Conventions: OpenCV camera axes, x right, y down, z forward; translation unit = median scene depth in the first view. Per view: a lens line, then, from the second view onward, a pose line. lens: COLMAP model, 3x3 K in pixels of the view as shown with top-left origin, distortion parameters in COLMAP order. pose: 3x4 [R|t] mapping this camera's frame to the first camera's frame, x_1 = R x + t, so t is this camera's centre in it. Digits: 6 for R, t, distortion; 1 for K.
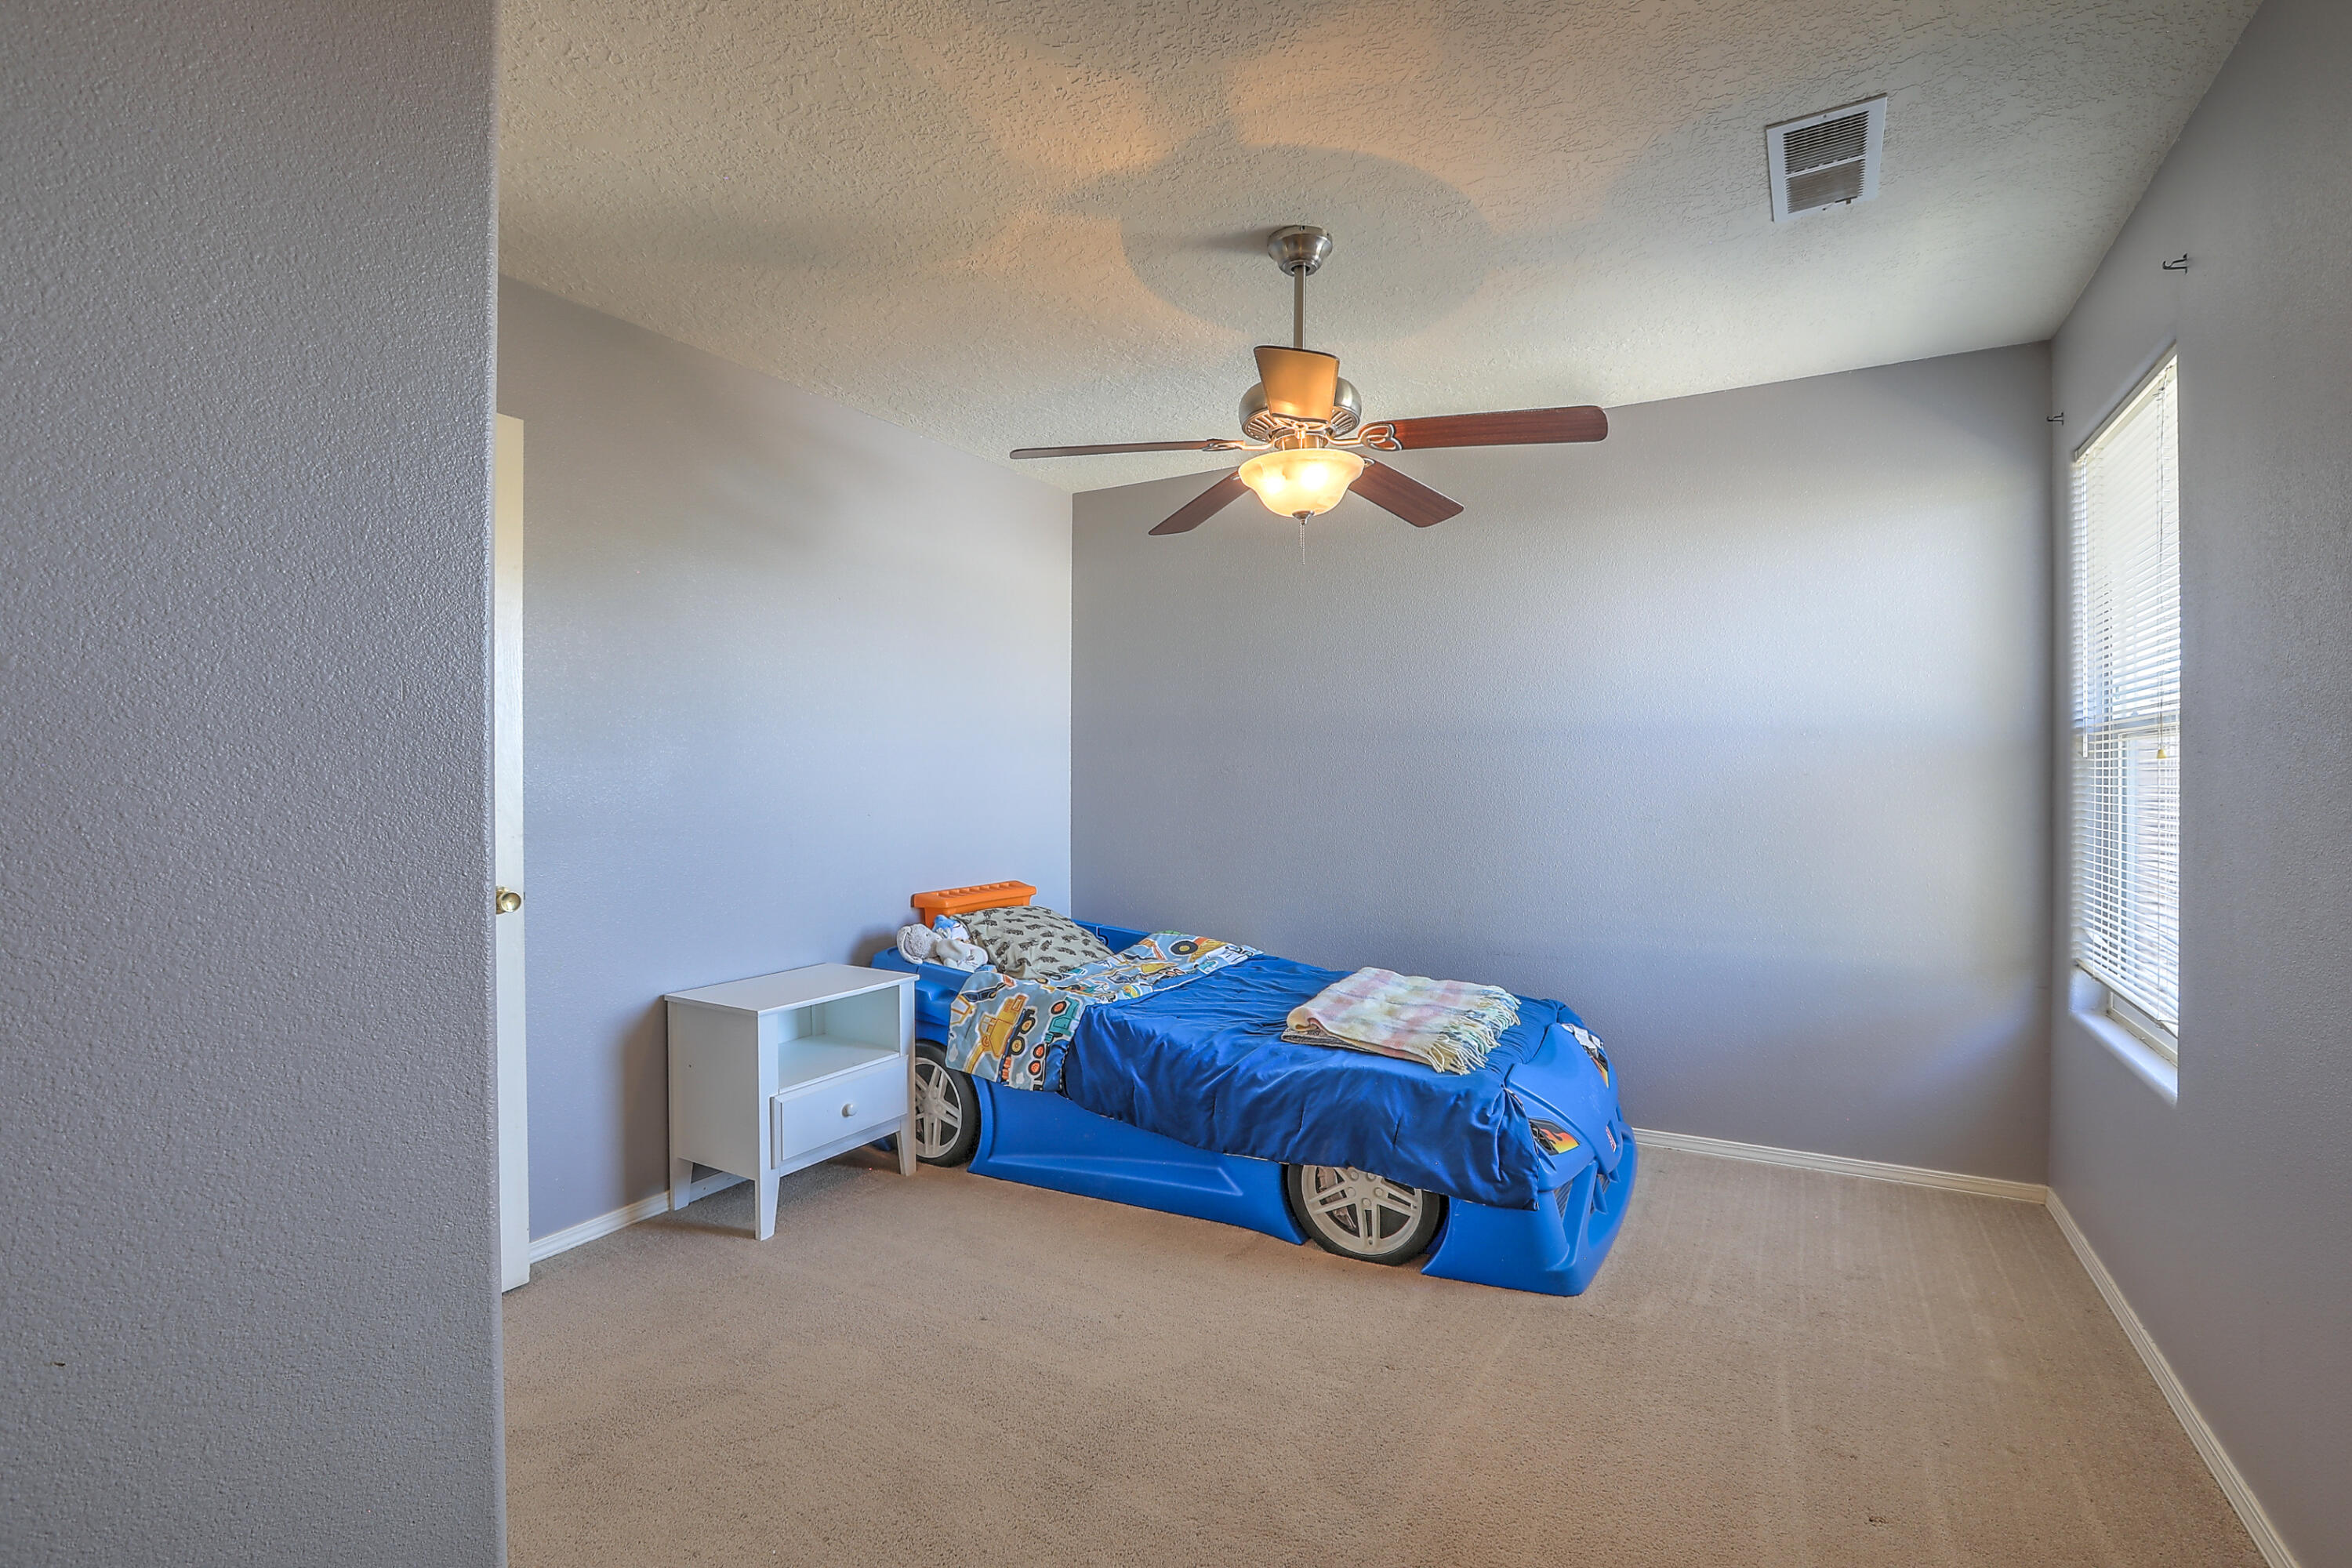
lens RADIAL K [[1071.3, 0, 1178.0], [0, 1071.3, 779.7], [0, 0, 1]] dist [-0.060754, 0.025859]
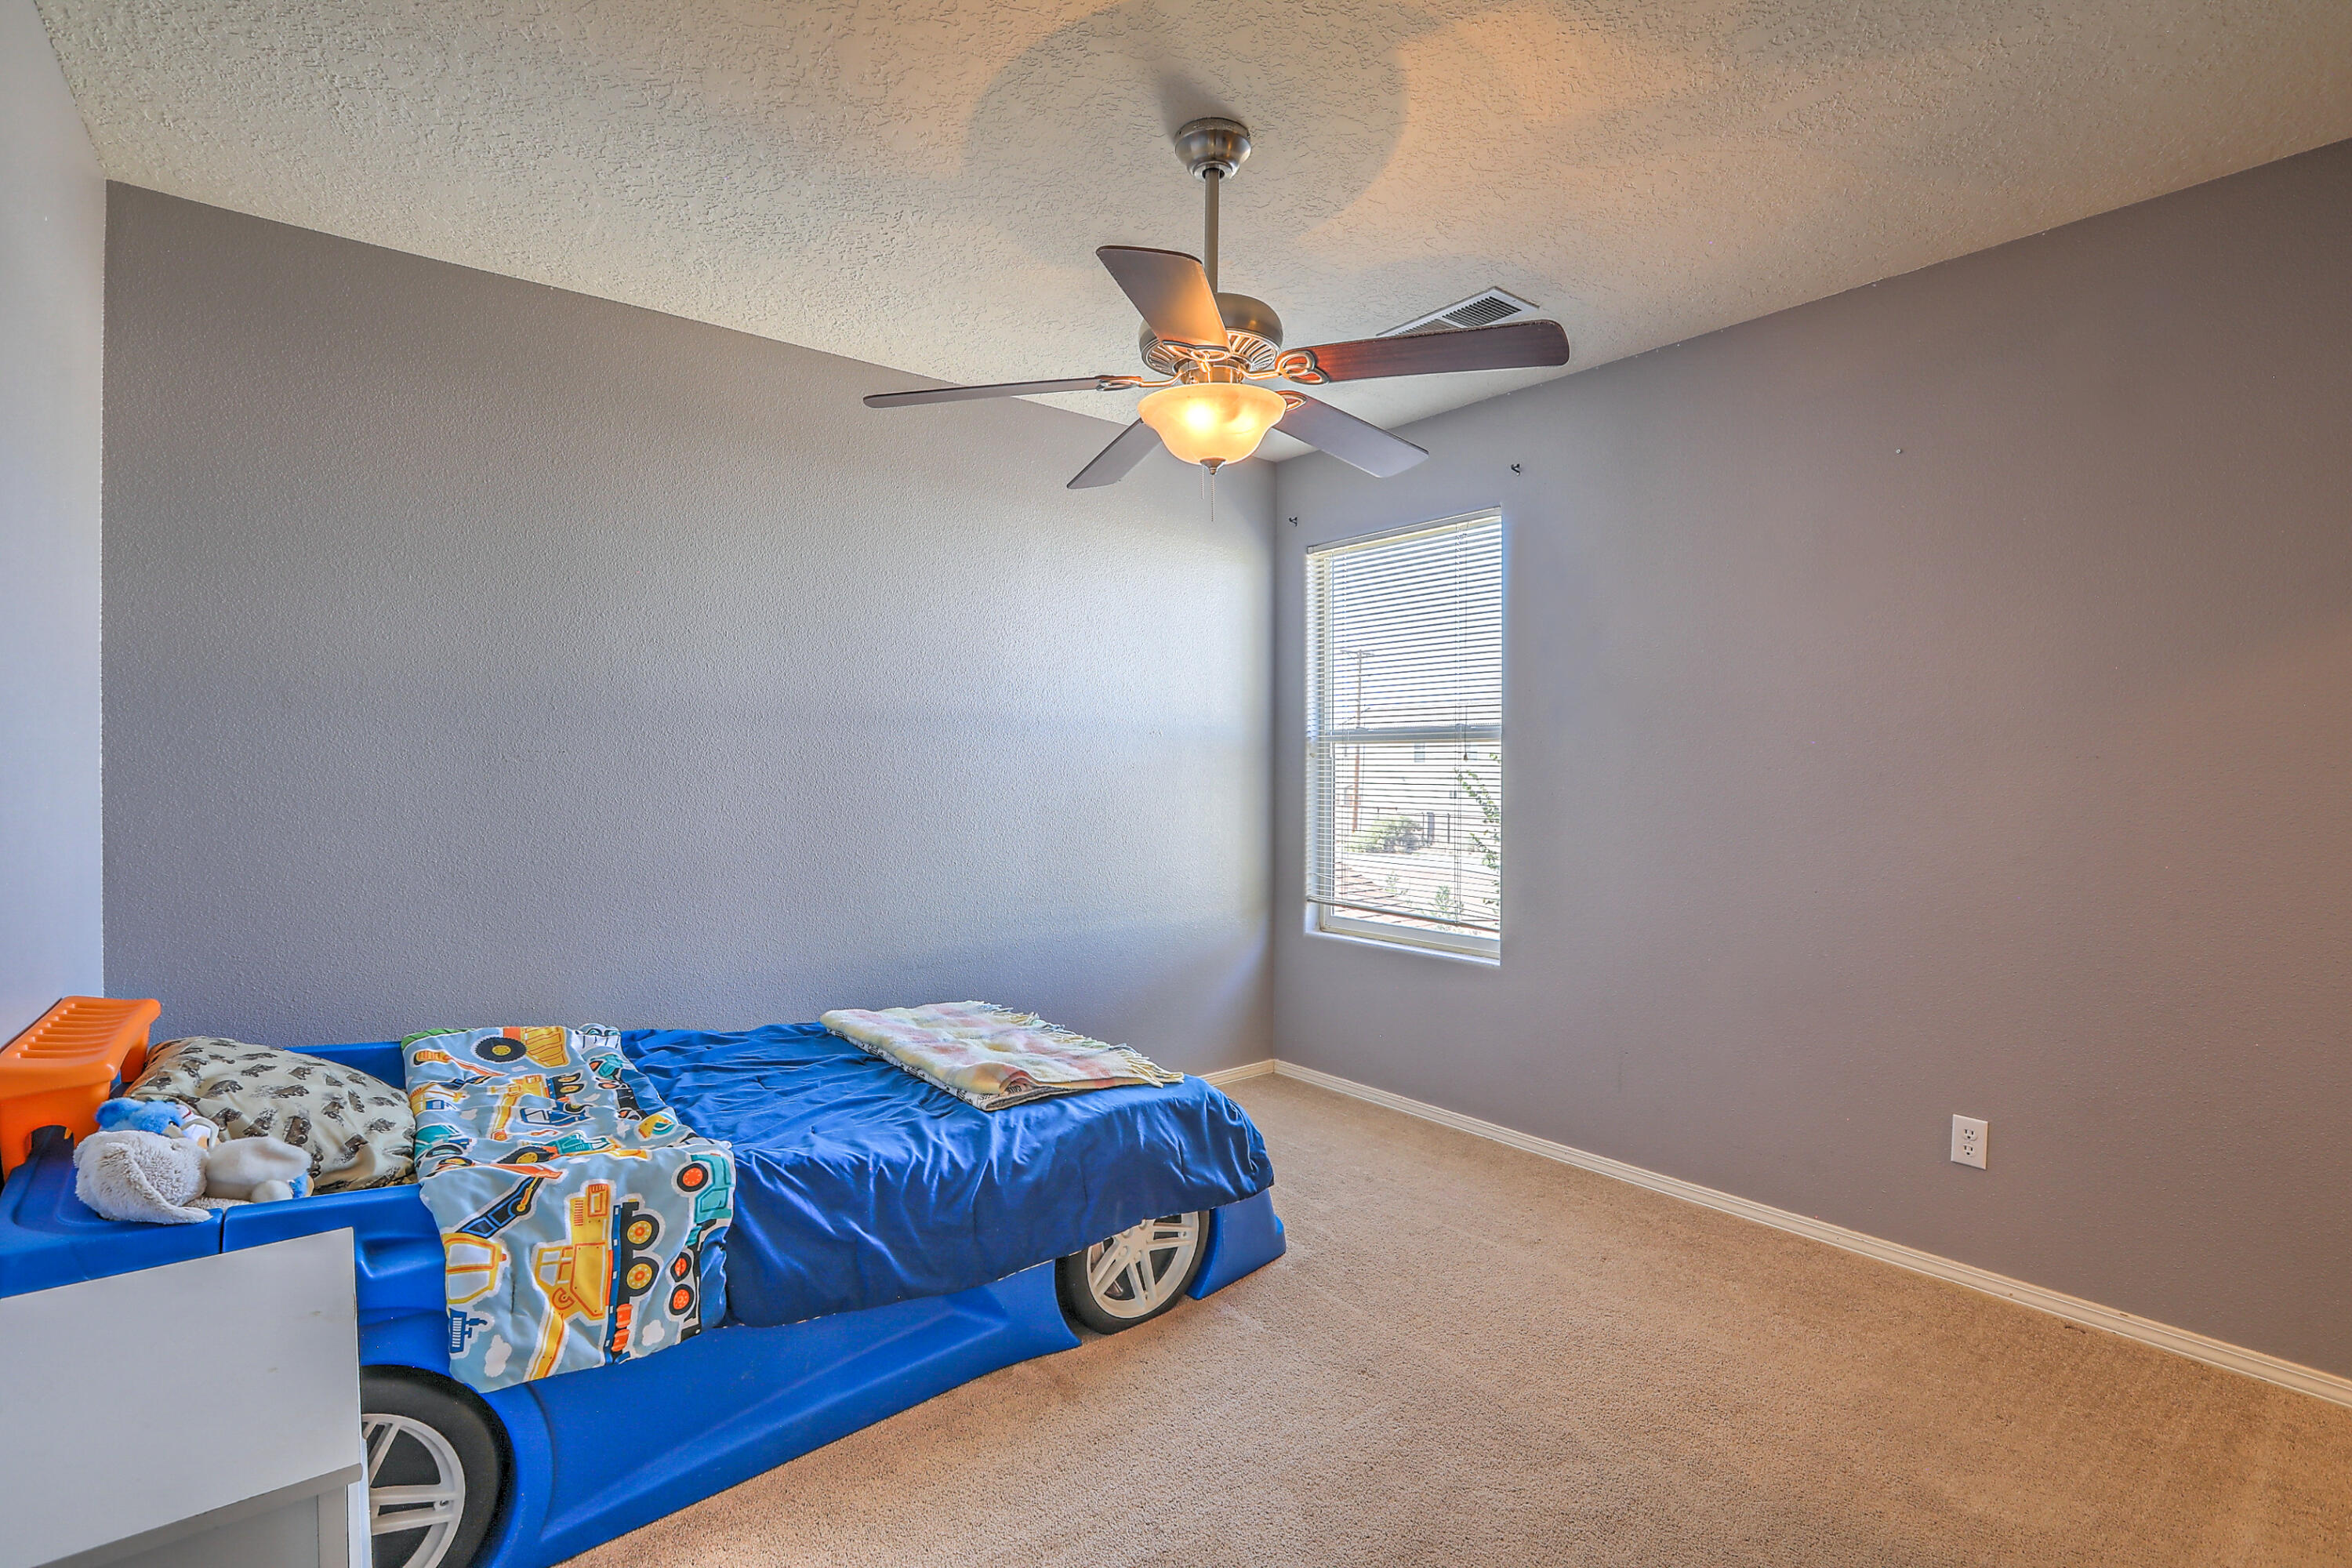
lens RADIAL K [[1071.3, 0, 1178.0], [0, 1071.3, 779.7], [0, 0, 1]] dist [-0.060754, 0.025859]
pose [[0.358665, -0.007013, 0.933440, -0.542768], [-0.002671, 0.999960, 0.008539, -0.002612], [-0.933462, -0.005555, 0.358632, 0.568600]]
